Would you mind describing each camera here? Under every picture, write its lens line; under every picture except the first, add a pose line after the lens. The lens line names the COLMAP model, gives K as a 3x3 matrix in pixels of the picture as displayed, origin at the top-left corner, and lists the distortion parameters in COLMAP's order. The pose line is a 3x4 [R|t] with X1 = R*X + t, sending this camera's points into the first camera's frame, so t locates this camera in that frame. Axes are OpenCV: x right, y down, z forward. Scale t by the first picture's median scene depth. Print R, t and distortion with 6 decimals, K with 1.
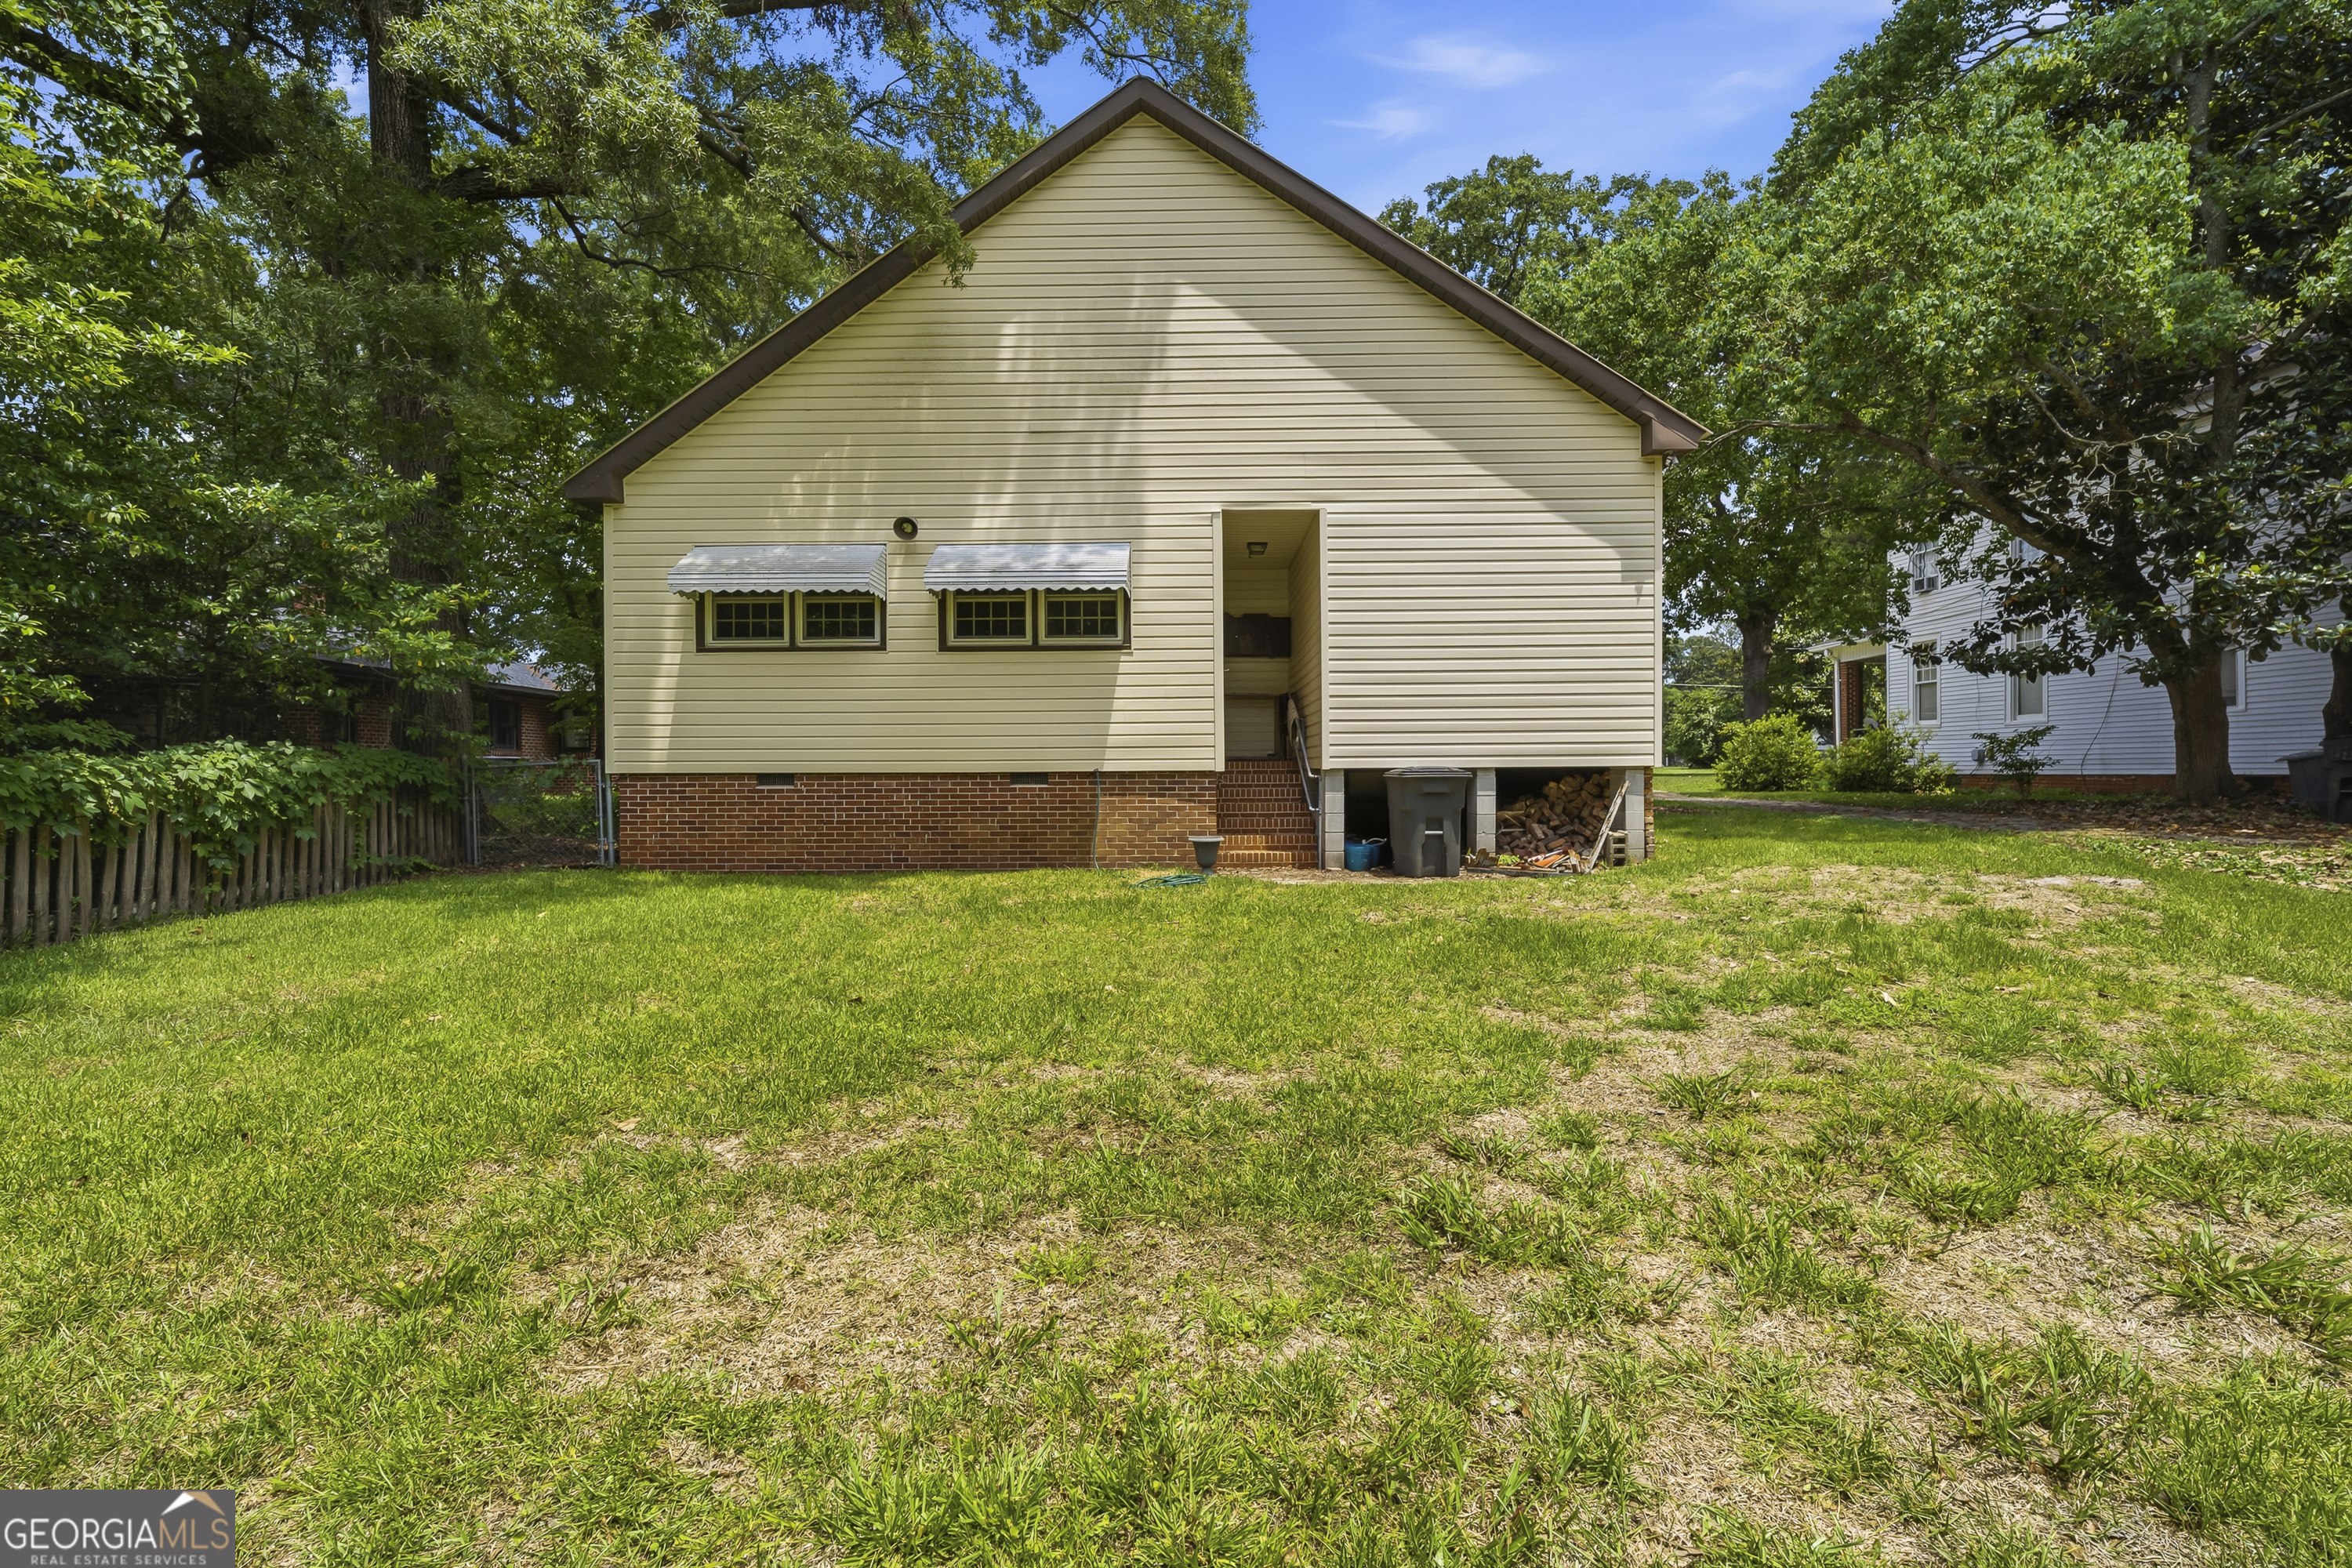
lens RADIAL K [[1053.3, 0, 1162.5], [0, 1053.3, 770.5], [0, 0, 1]] dist [-0.006546, 0.000602]
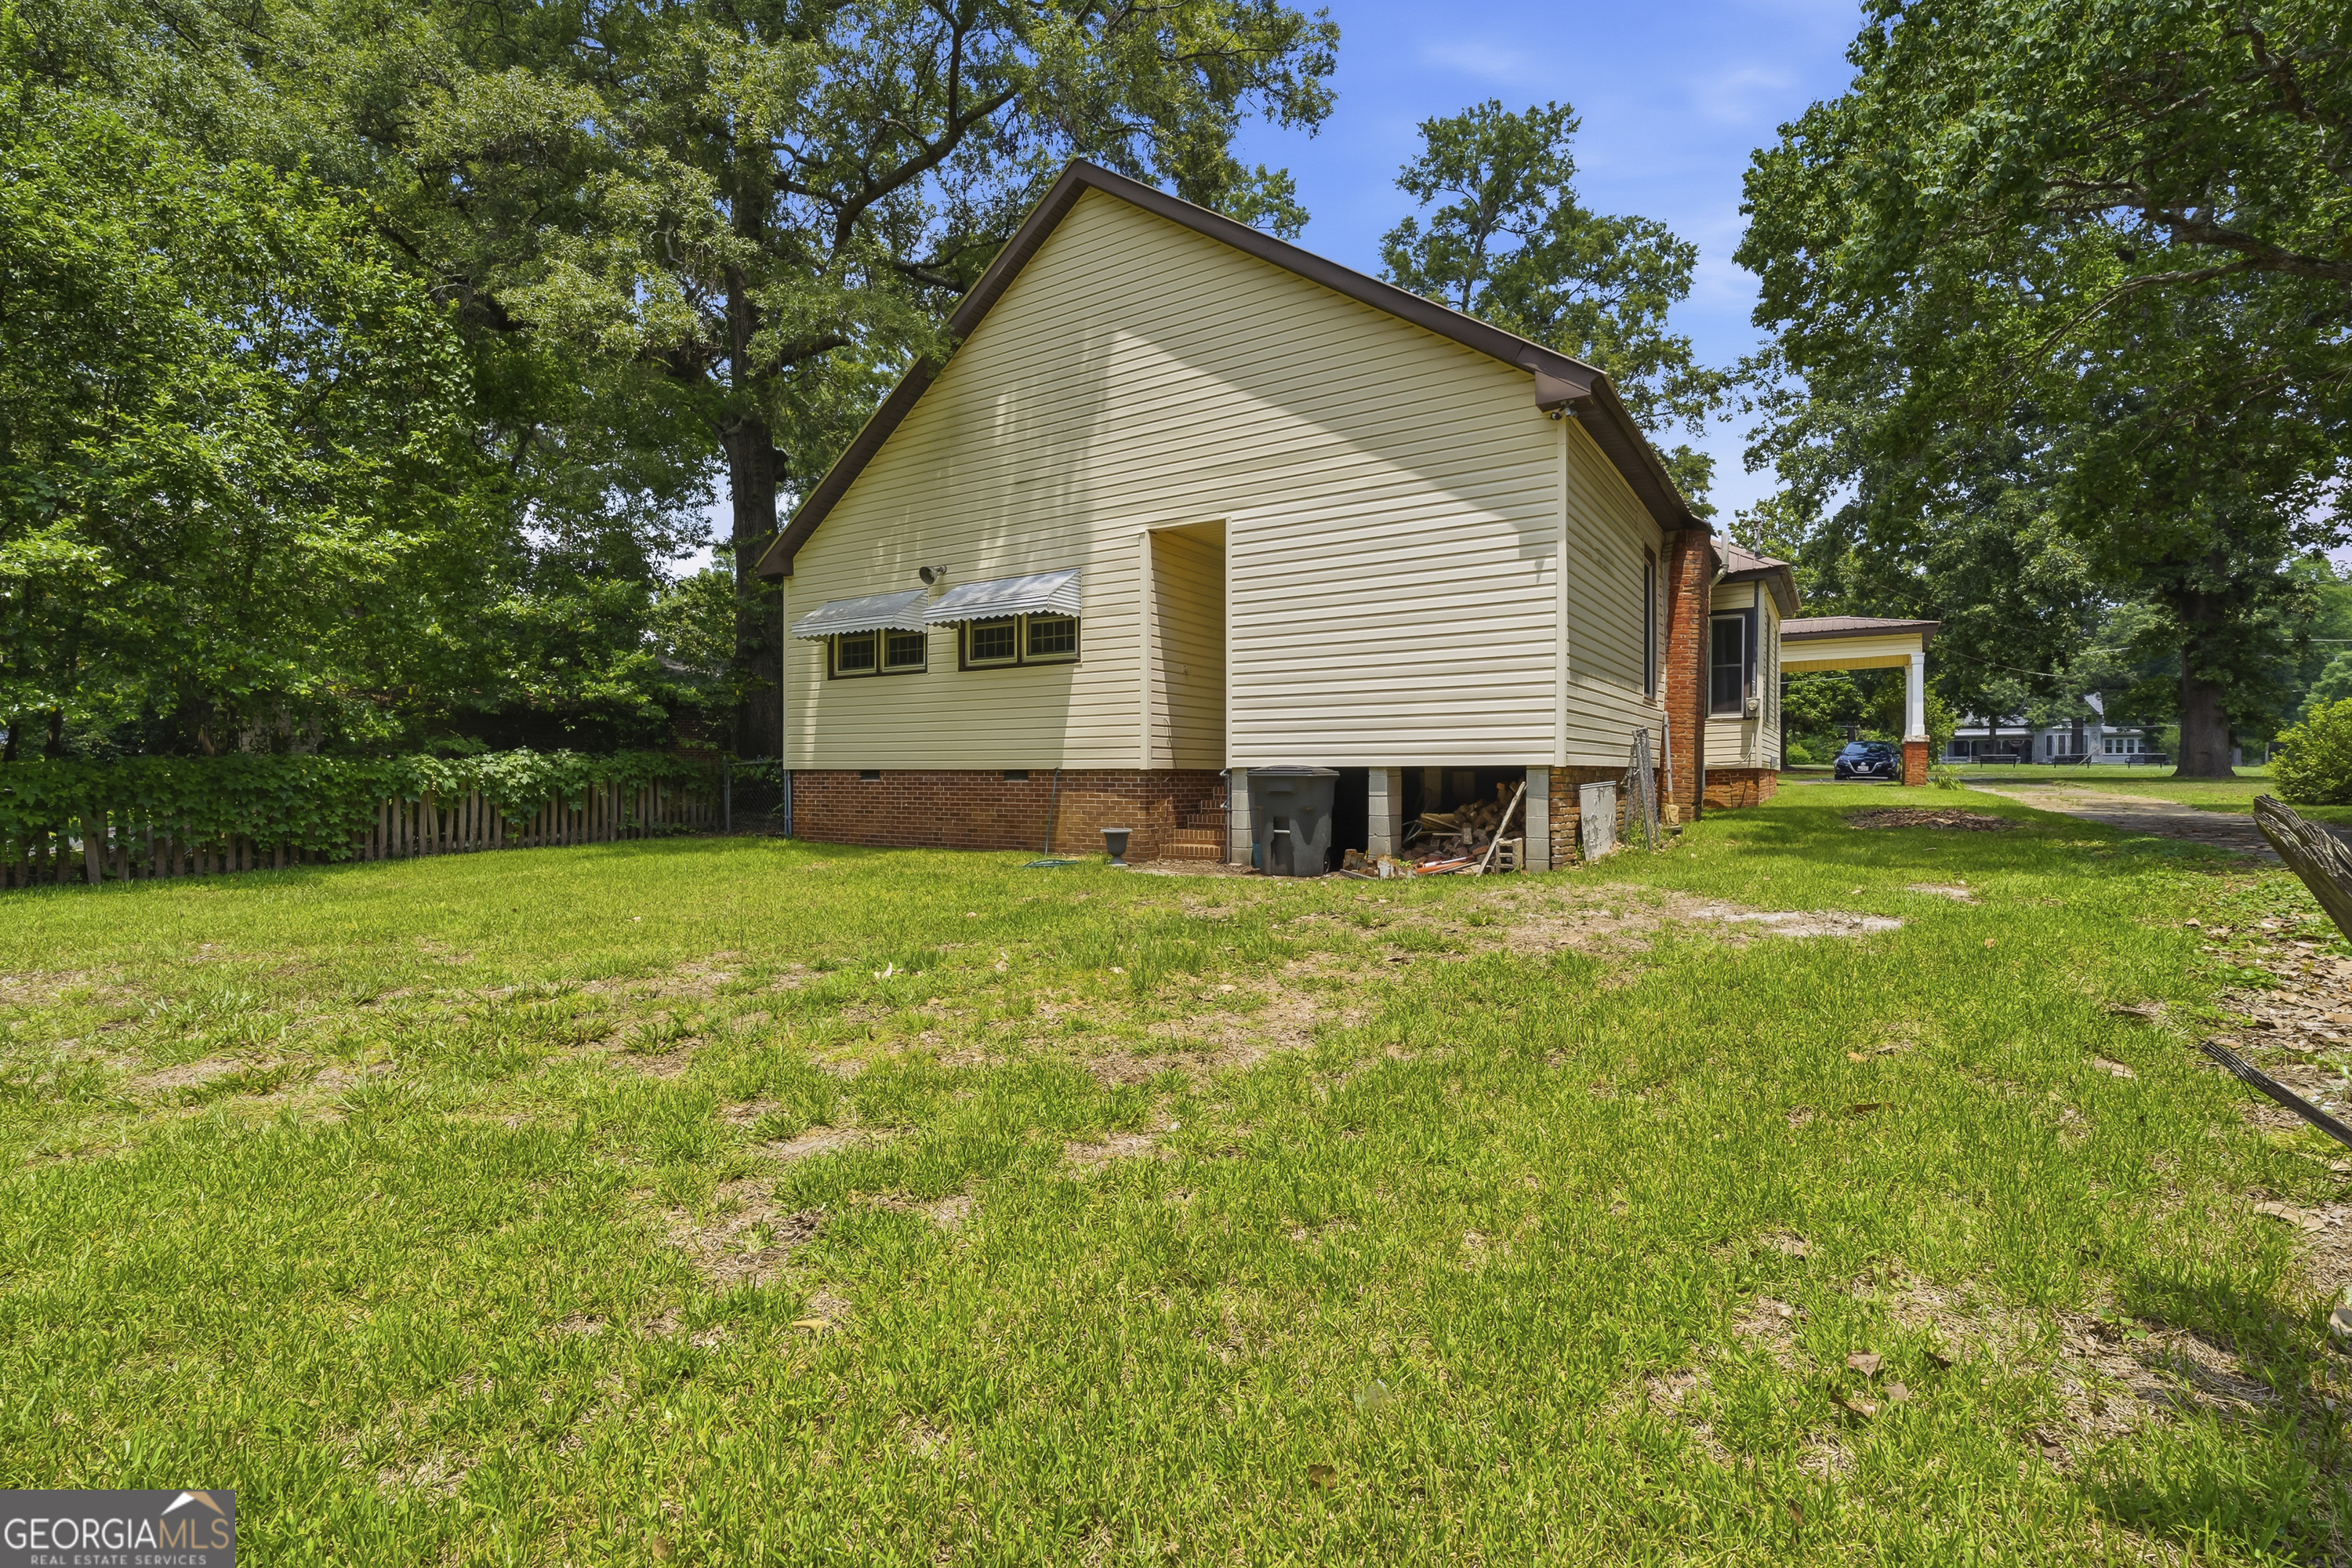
lens RADIAL K [[1053.3, 0, 1162.5], [0, 1053.3, 770.5], [0, 0, 1]] dist [-0.006546, 0.000602]
pose [[0.842472, 0.004568, -0.538721, 0.656182], [-0.003064, 0.999989, 0.003689, -0.002342], [0.538732, -0.001457, 0.842476, 0.088030]]
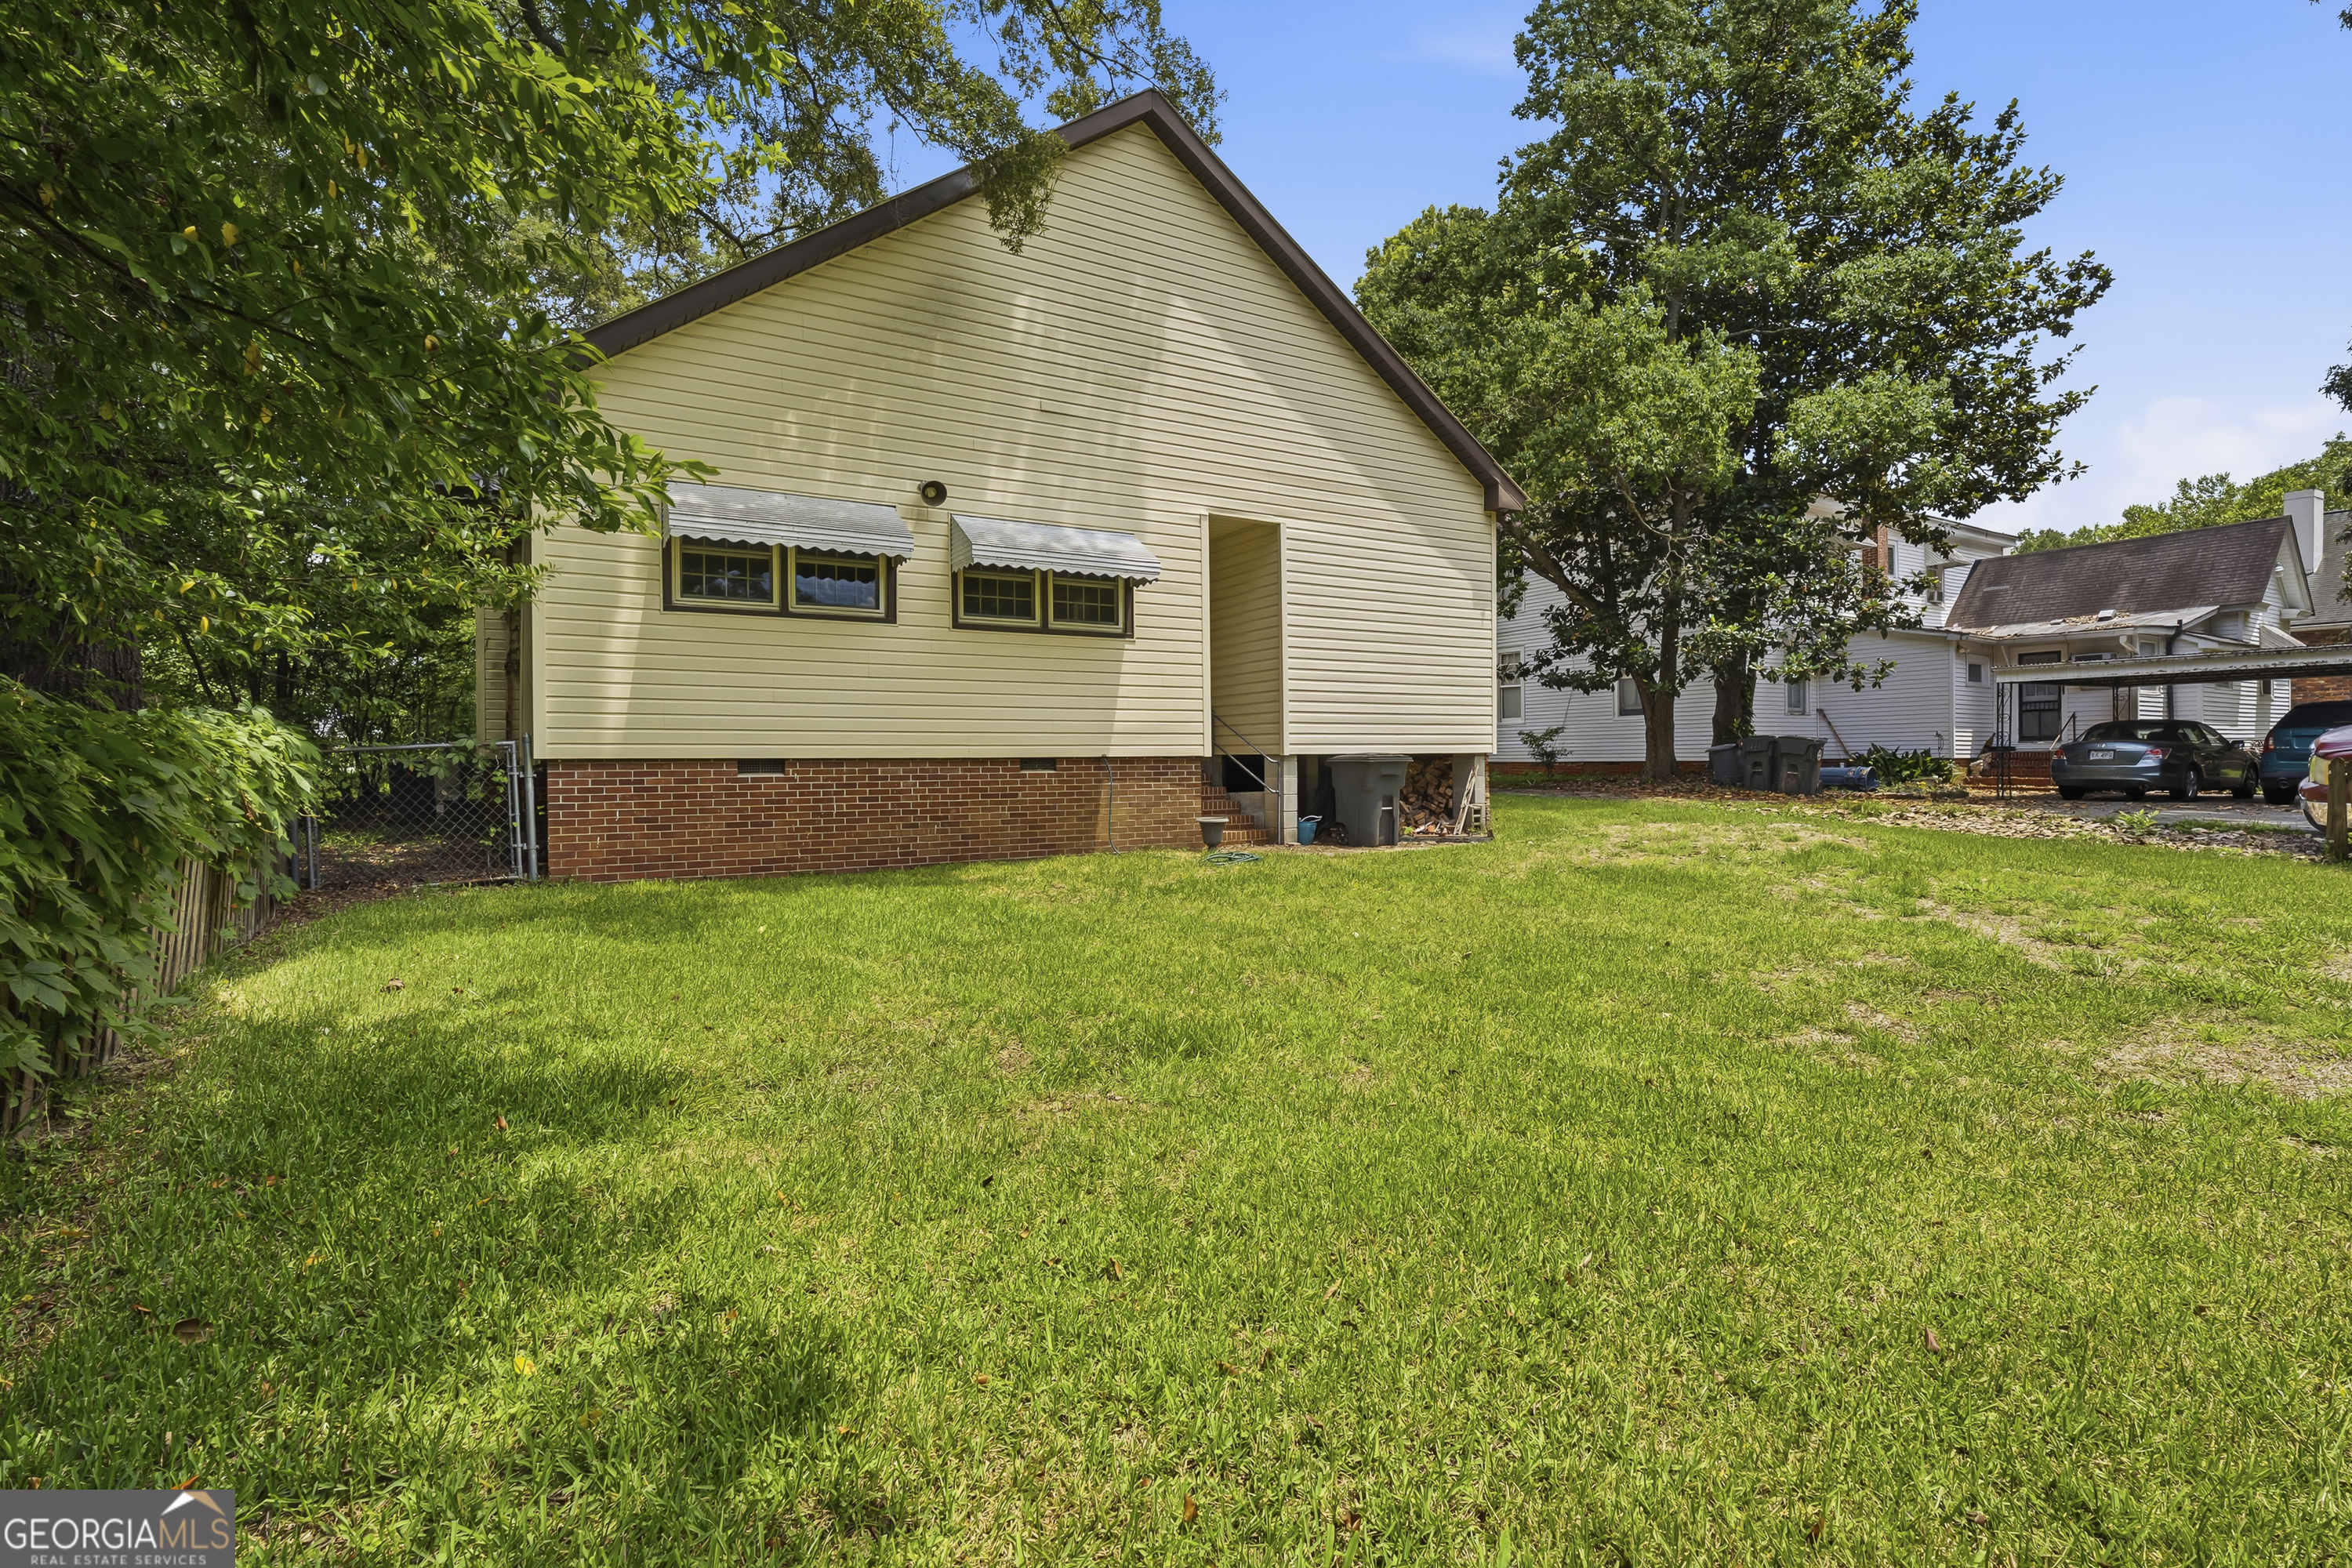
lens RADIAL K [[1063.3, 0, 1175.6], [0, 1063.3, 761.9], [0, 0, 1]] dist [-0.010436, 0.000125]
pose [[0.854767, -0.001370, 0.519010, -0.532702], [0.001479, 0.999999, 0.000203, 0.005636], [-0.519010, 0.000594, 0.854768, 0.090540]]
